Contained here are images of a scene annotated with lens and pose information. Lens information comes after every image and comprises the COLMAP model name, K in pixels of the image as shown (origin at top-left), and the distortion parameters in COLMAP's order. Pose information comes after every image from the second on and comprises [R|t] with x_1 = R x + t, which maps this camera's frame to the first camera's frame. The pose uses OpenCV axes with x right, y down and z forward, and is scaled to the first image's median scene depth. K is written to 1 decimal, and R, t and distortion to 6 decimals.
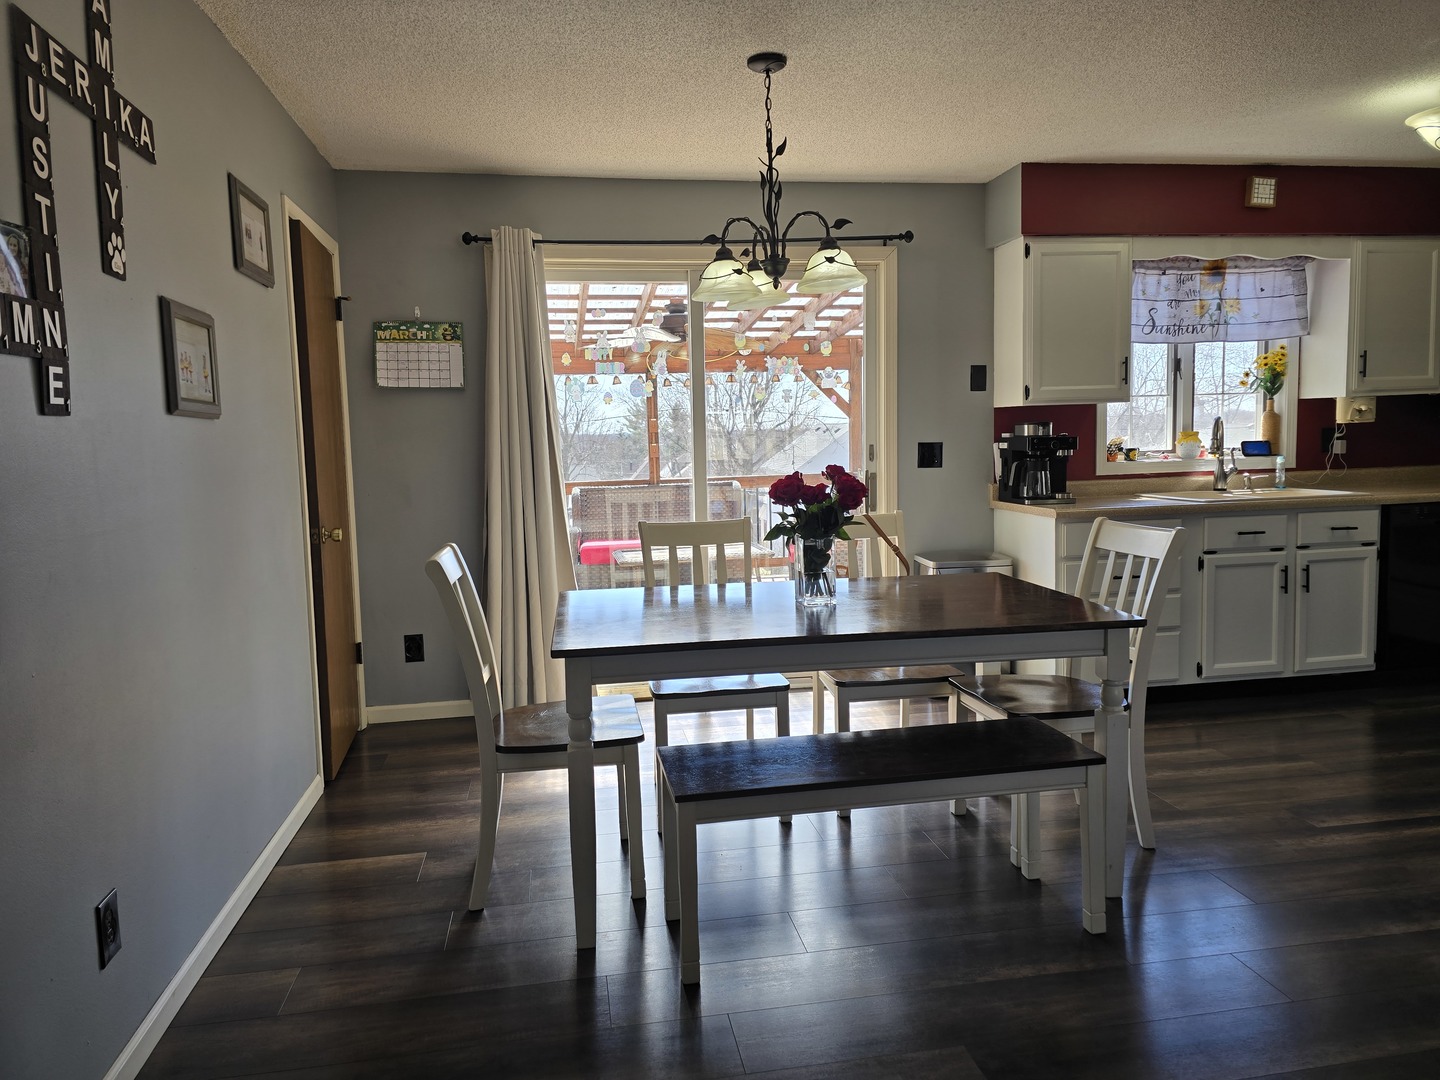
lens RADIAL K [[976.3, 0, 721.6], [0, 976.3, 520.2], [0, 0, 1]] dist [0.039289, -0.005190]
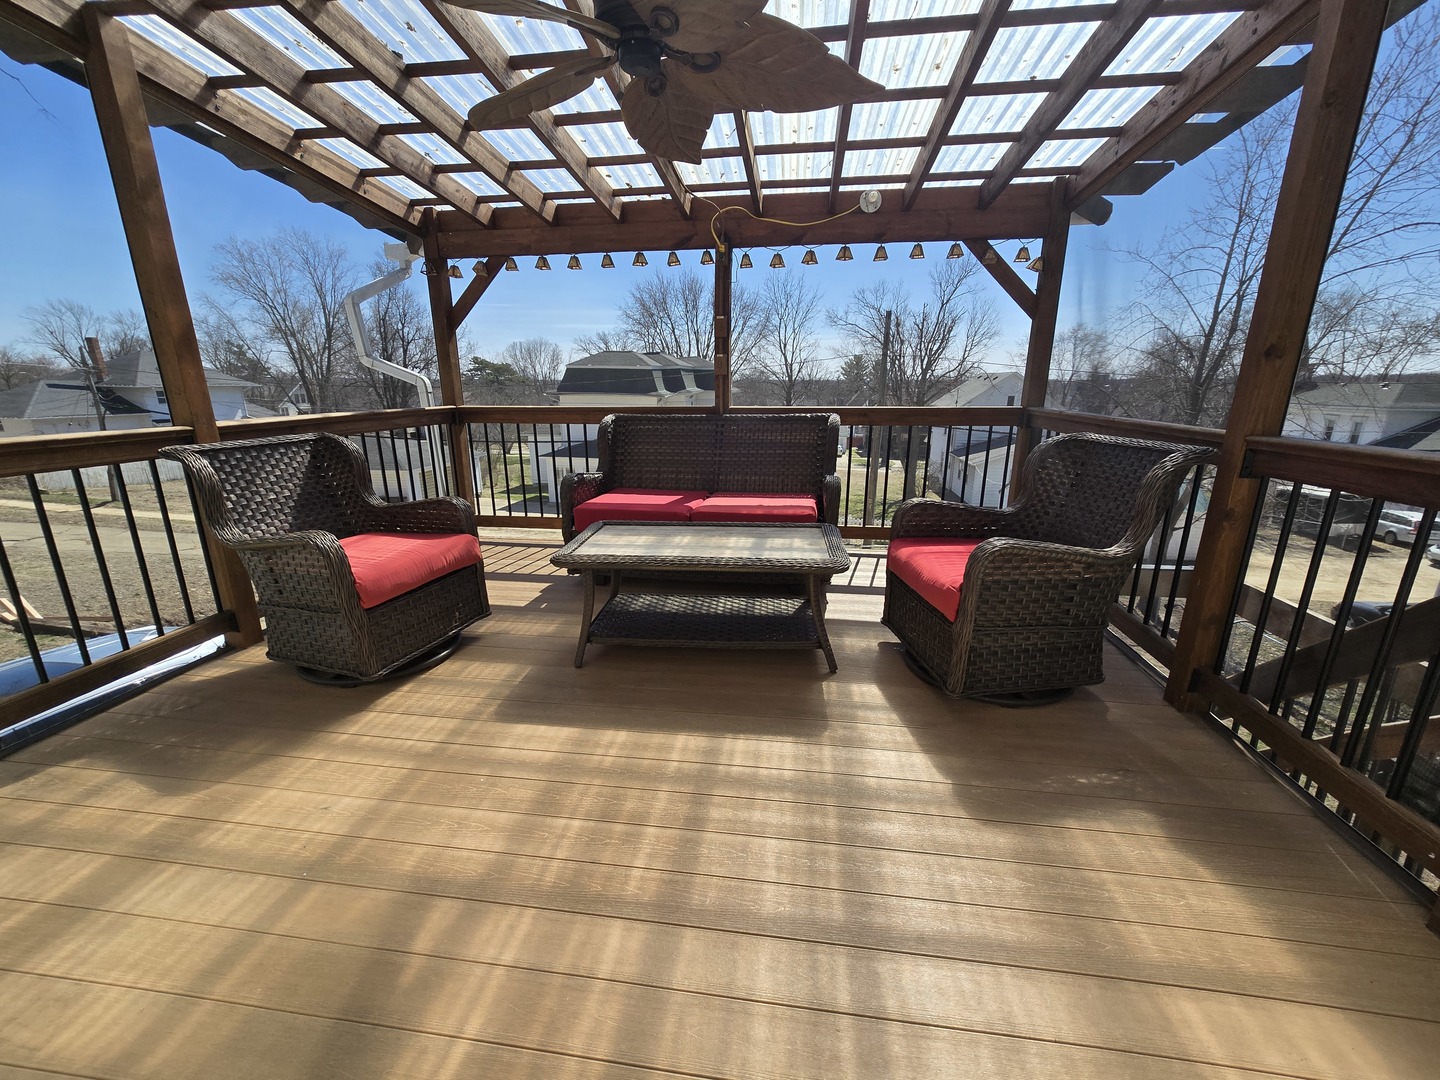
lens RADIAL K [[586.9, 0, 720.0], [0, 586.9, 540.0], [0, 0, 1]] dist [0.000739, 0.000063]
pose [[0.949967, 0.106752, -0.293543, 0.118287], [-0.052008, 0.980724, 0.188348, -0.044340], [0.307991, -0.163658, 0.937207, 1.011272]]
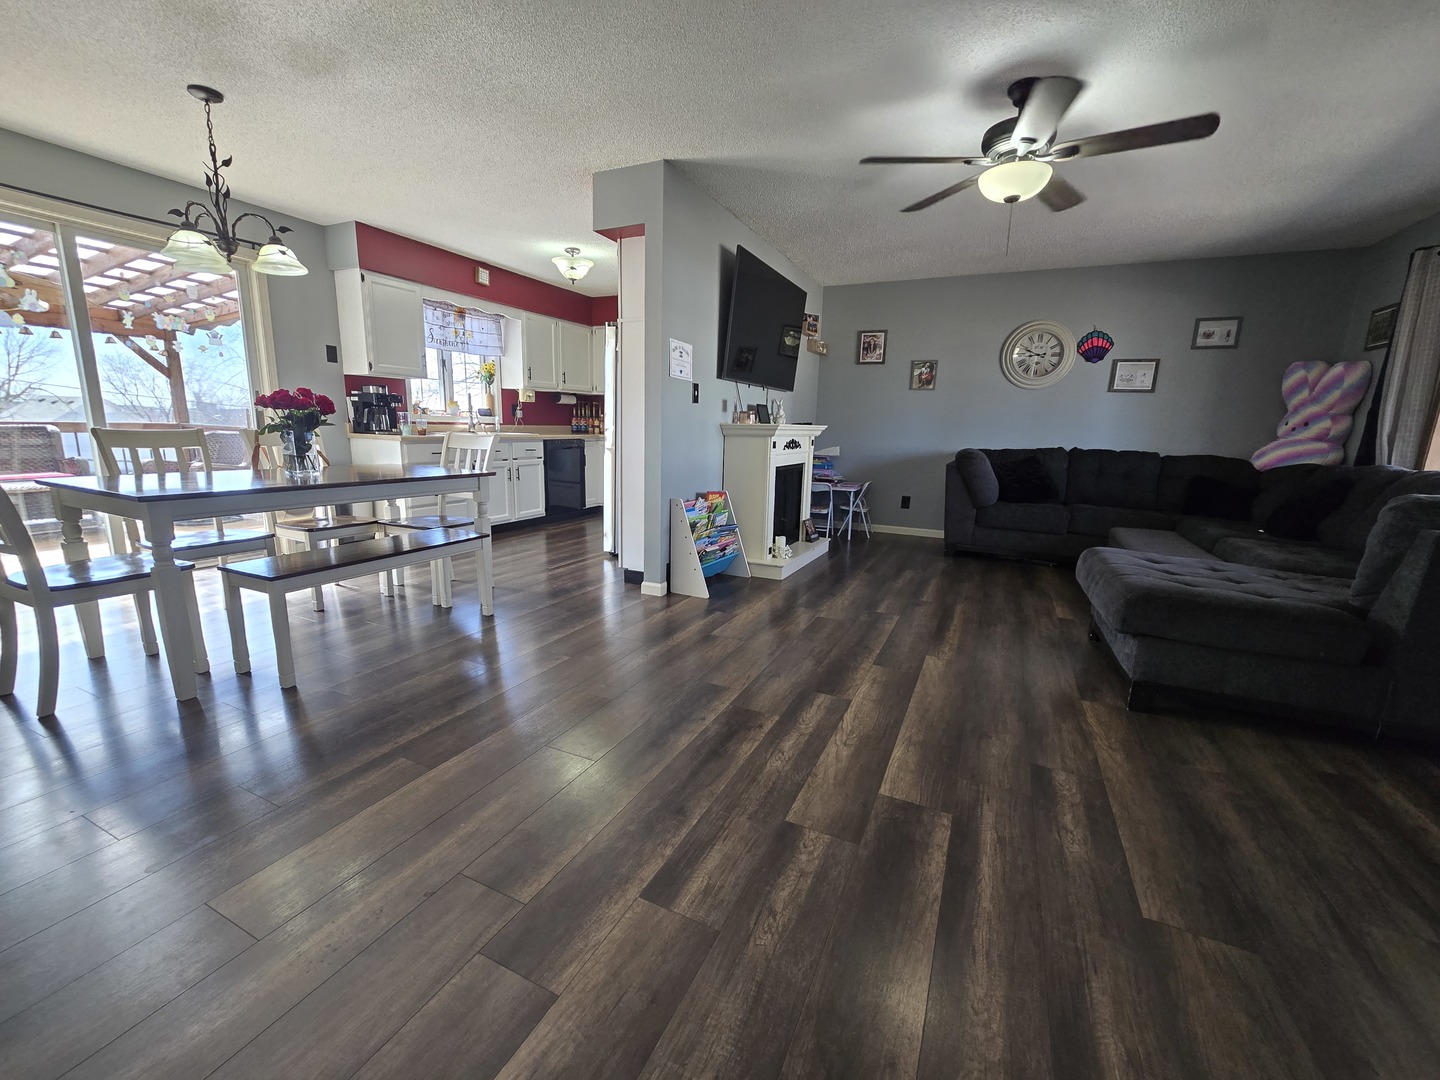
lens RADIAL K [[586.9, 0, 720.0], [0, 586.9, 540.0], [0, 0, 1]] dist [0.000739, 0.000063]
pose [[0.580788, -0.116434, 0.805685, -0.172995], [0.028140, 0.991998, 0.123074, 0.053902], [-0.813568, -0.048808, 0.579417, -0.074186]]
